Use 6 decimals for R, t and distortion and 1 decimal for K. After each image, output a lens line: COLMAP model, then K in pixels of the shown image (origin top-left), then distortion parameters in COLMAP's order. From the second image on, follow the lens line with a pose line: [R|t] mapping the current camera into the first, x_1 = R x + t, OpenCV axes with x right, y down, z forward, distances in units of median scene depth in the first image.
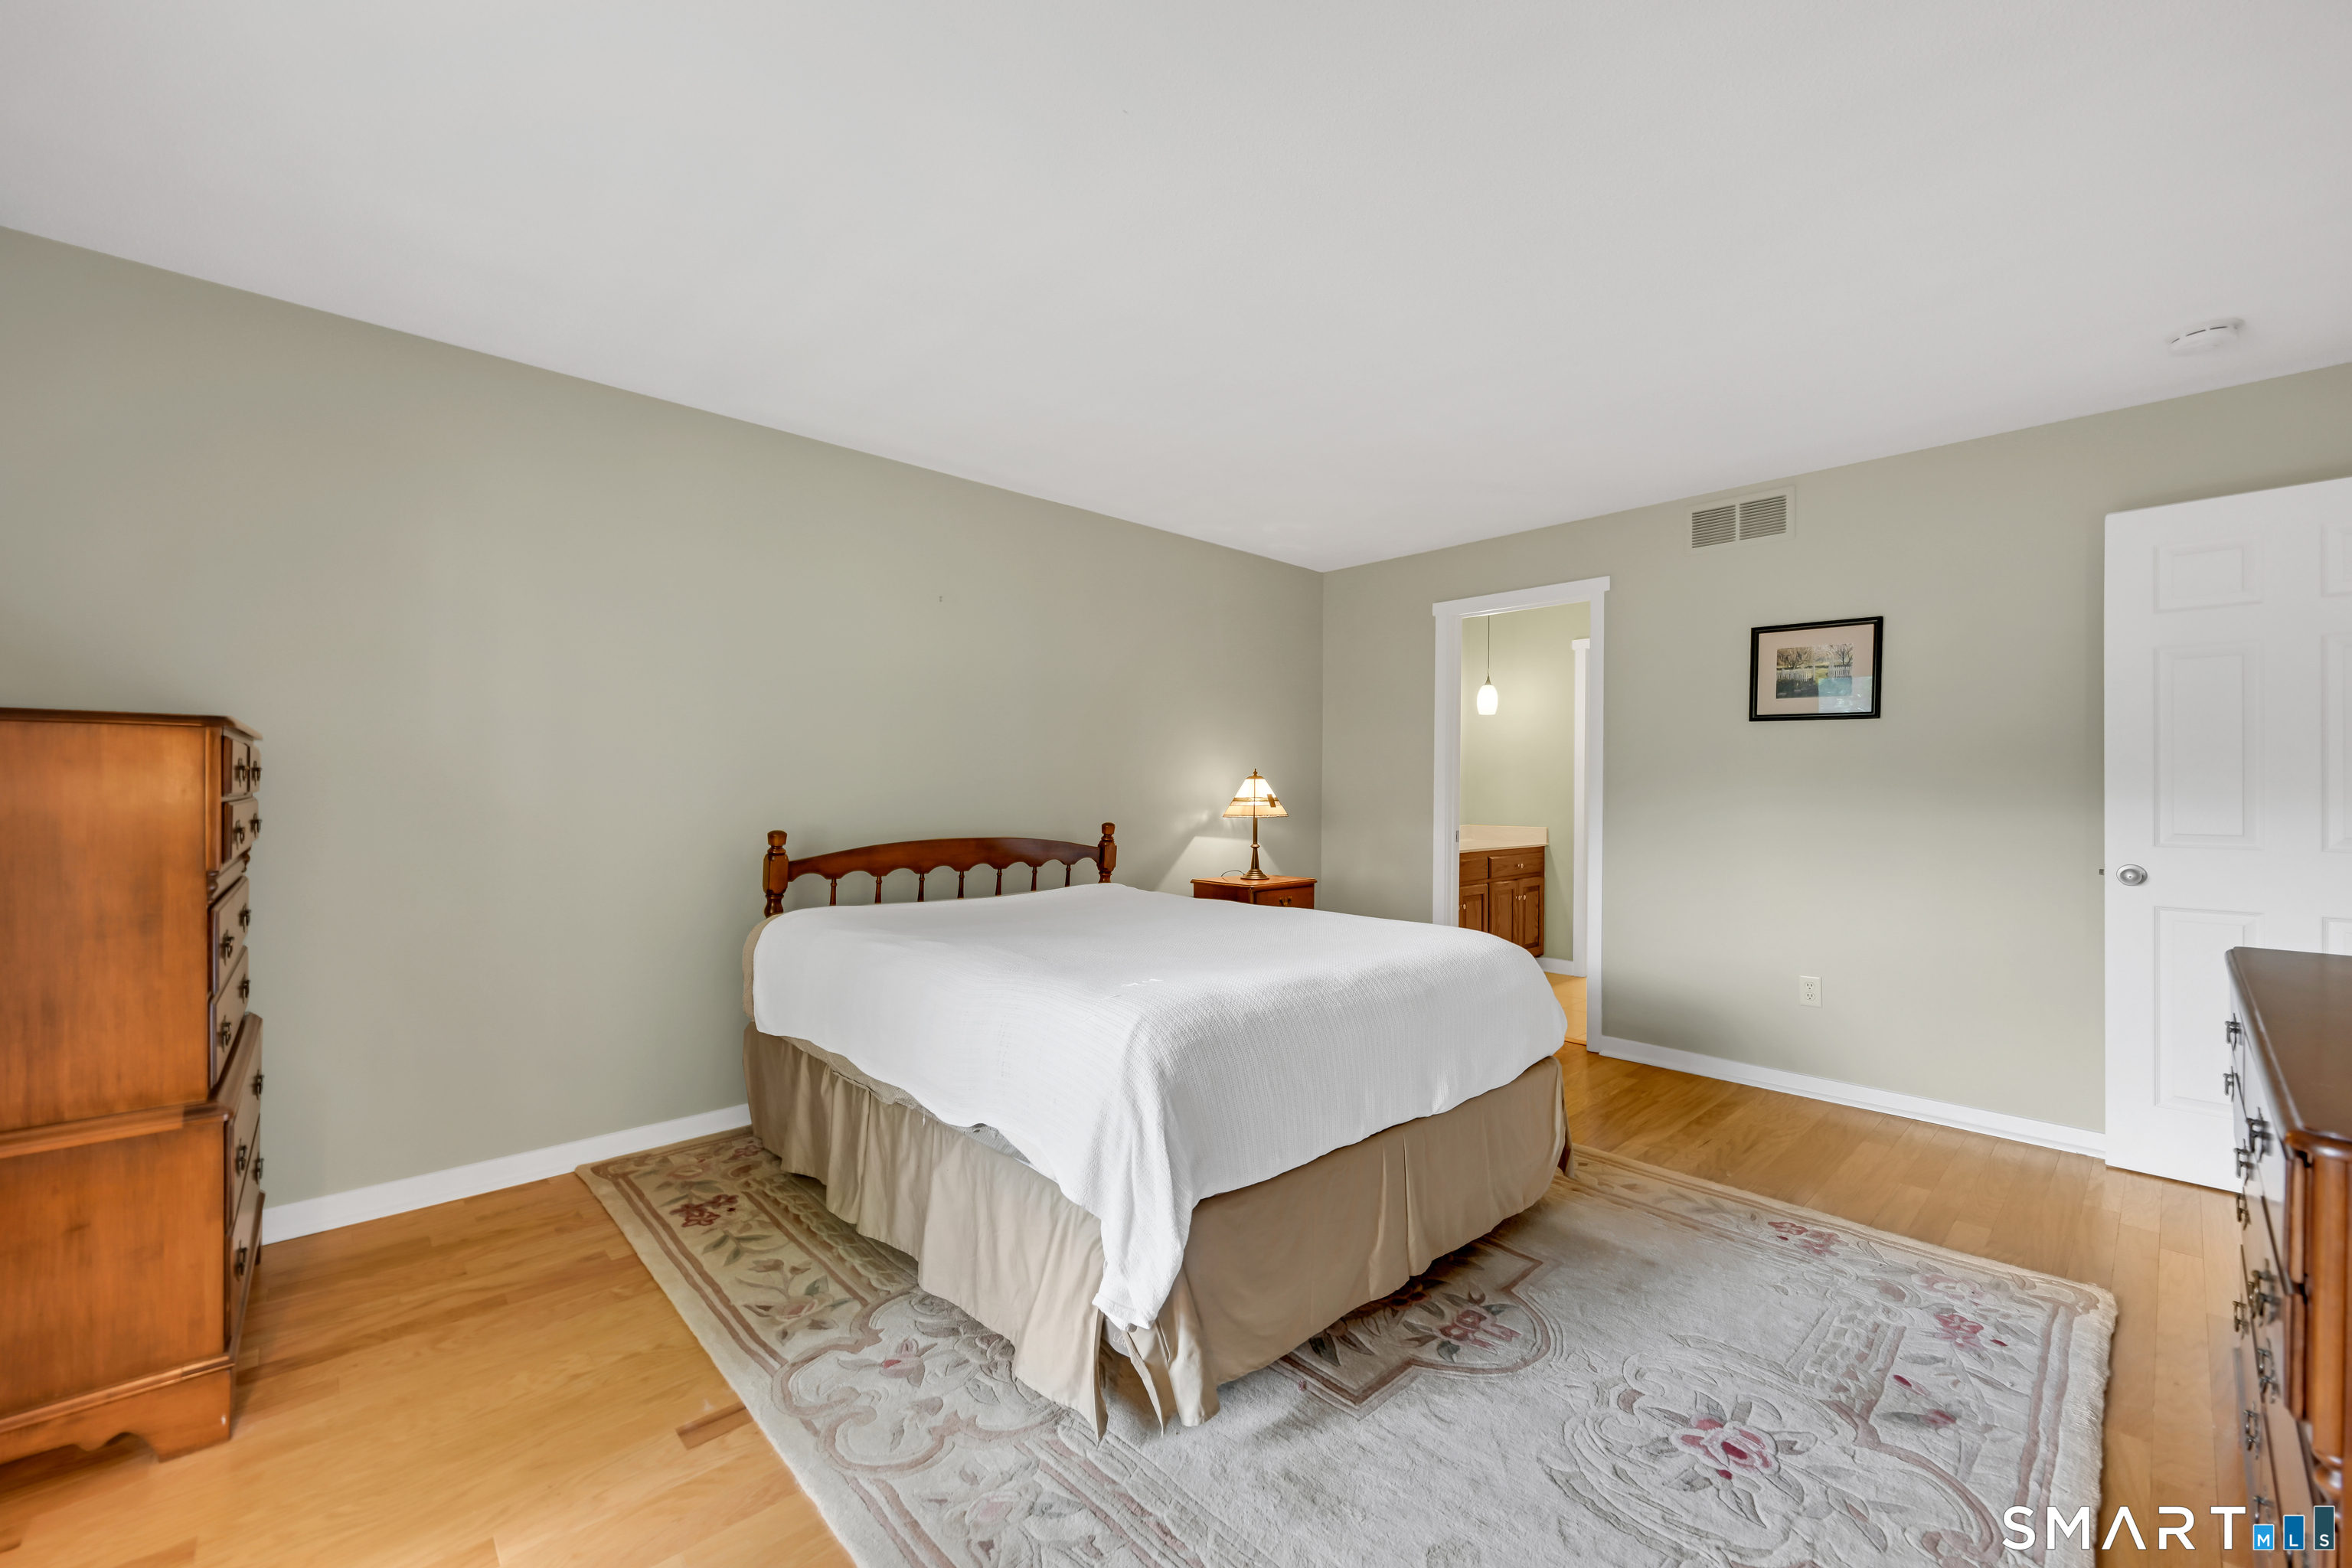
lens RADIAL K [[934.1, 0, 1179.9], [0, 934.1, 803.7], [0, 0, 1]] dist [0.002229, 0.000174]
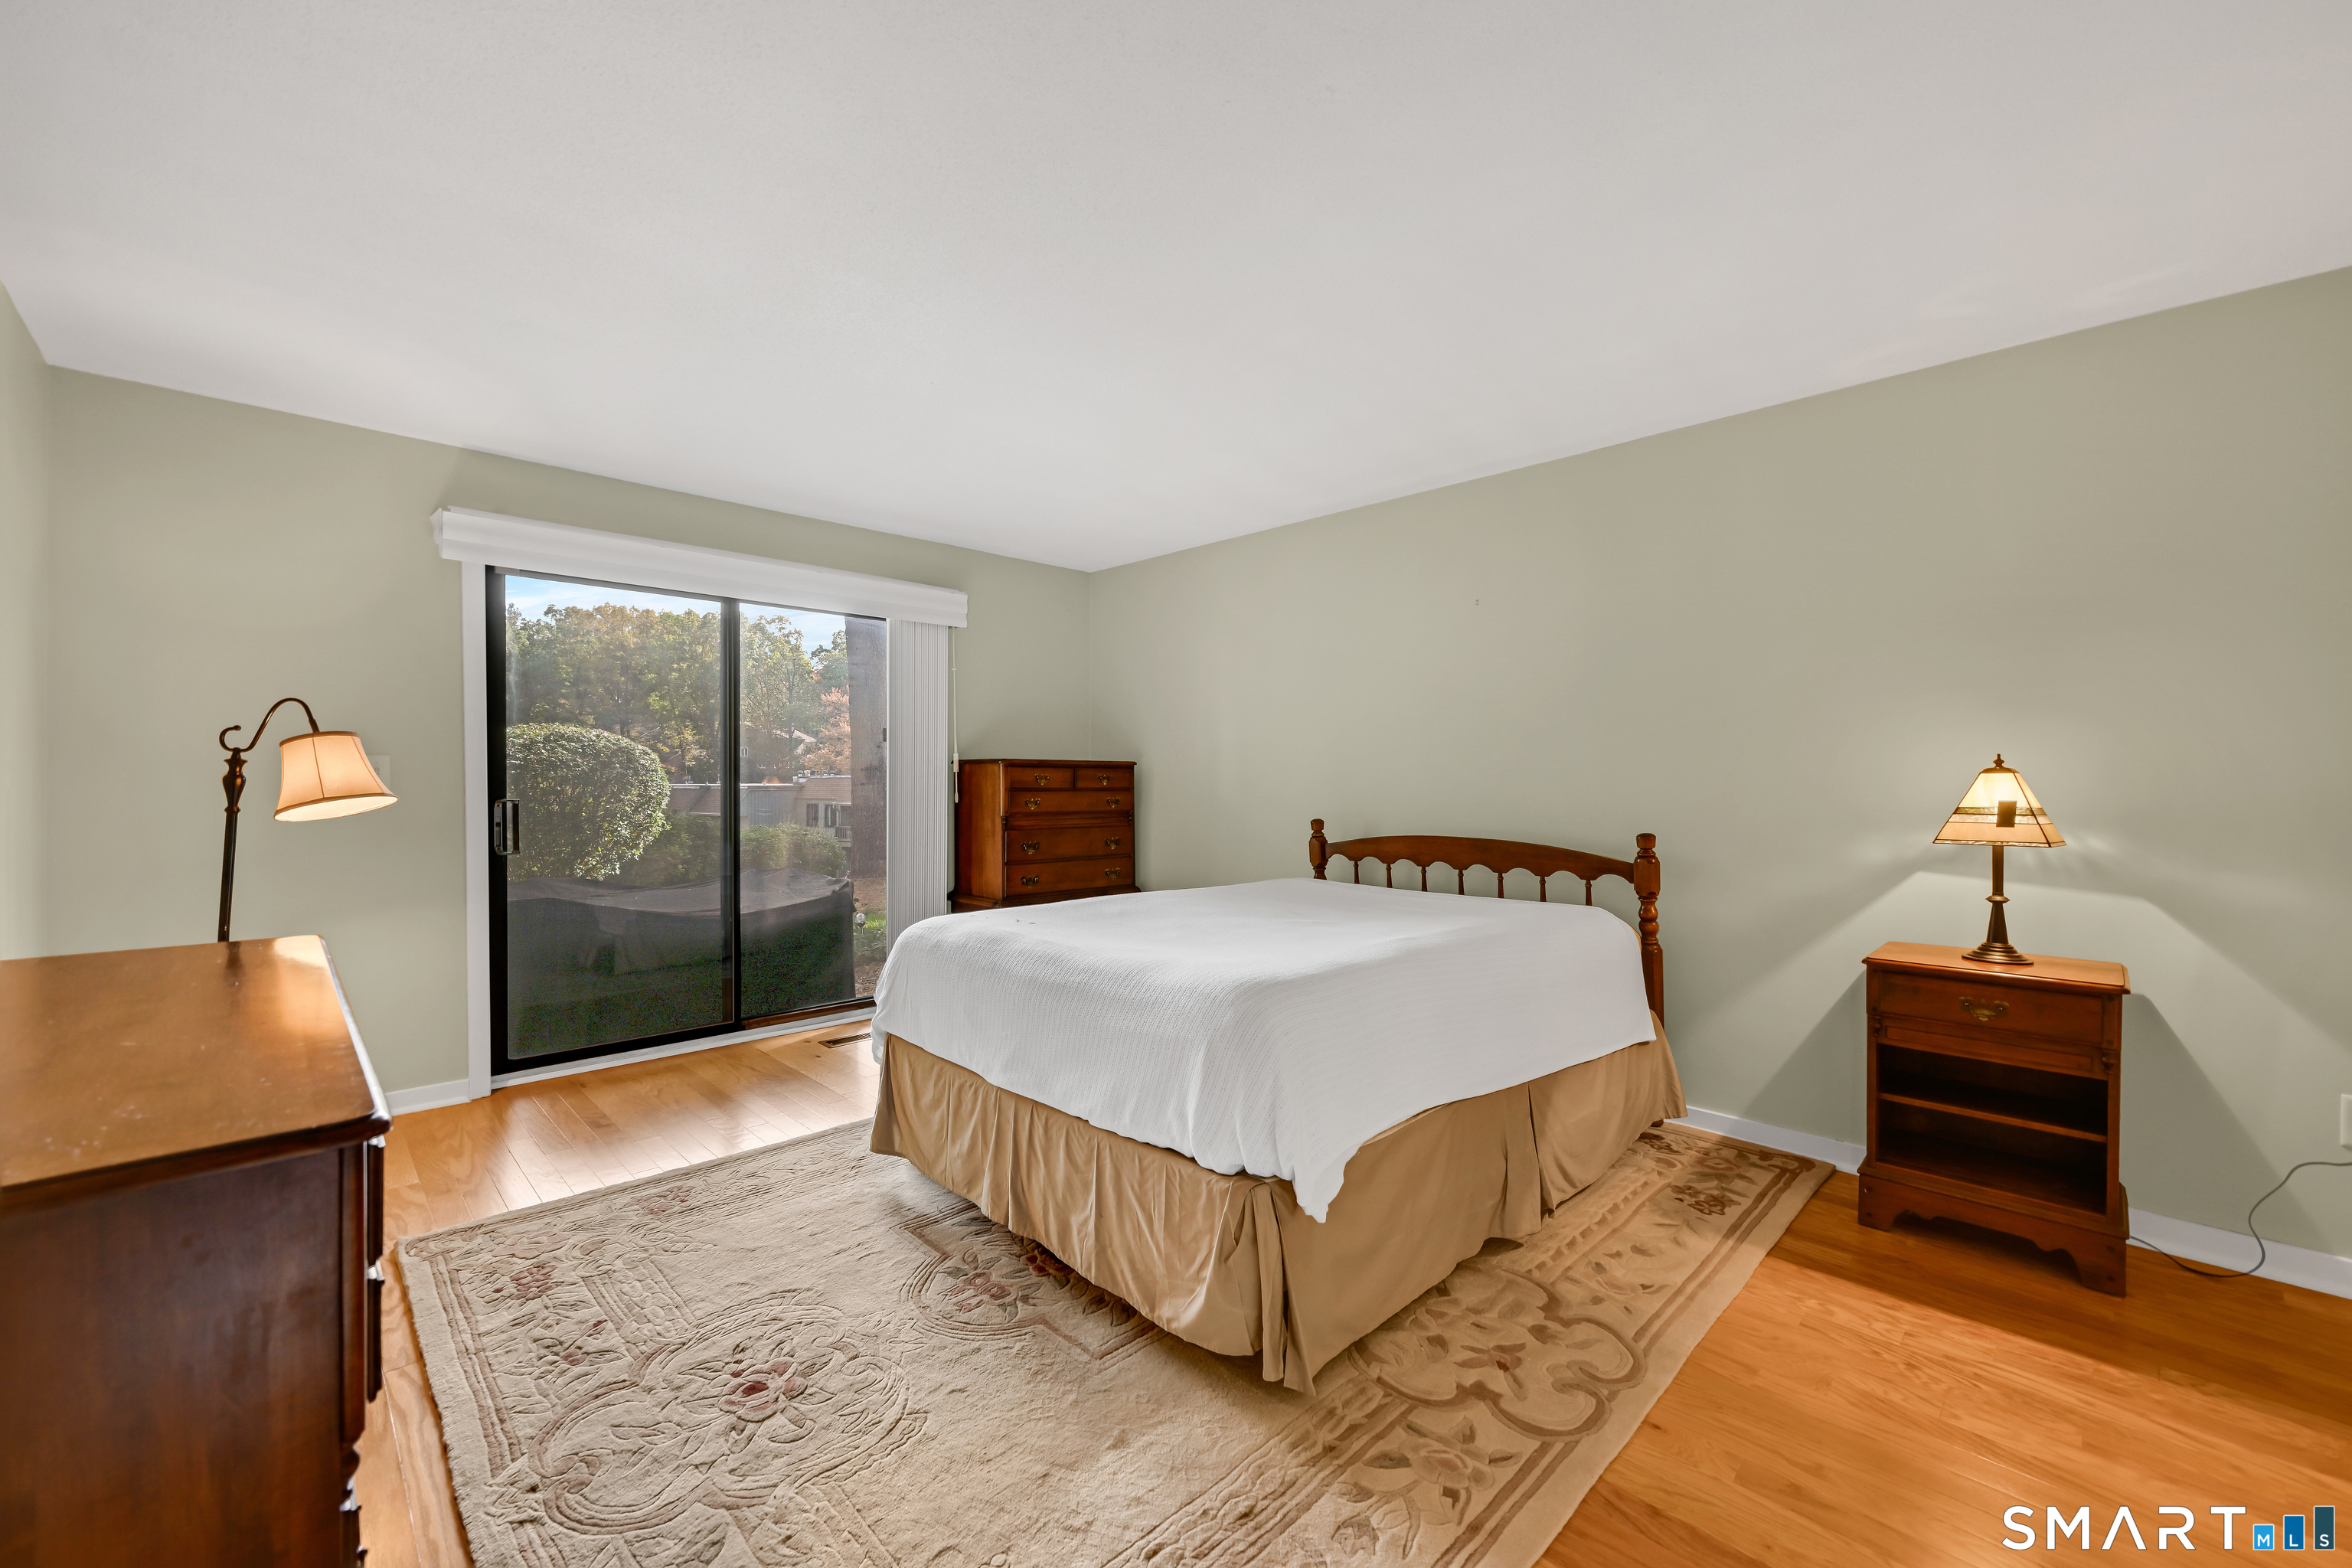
lens RADIAL K [[934.1, 0, 1179.9], [0, 934.1, 803.7], [0, 0, 1]] dist [0.002229, 0.000174]
pose [[0.020225, 0.016989, -0.999651, 0.768912], [-0.023876, 0.999579, 0.016505, -0.008843], [0.999510, 0.023533, 0.020622, 0.666969]]
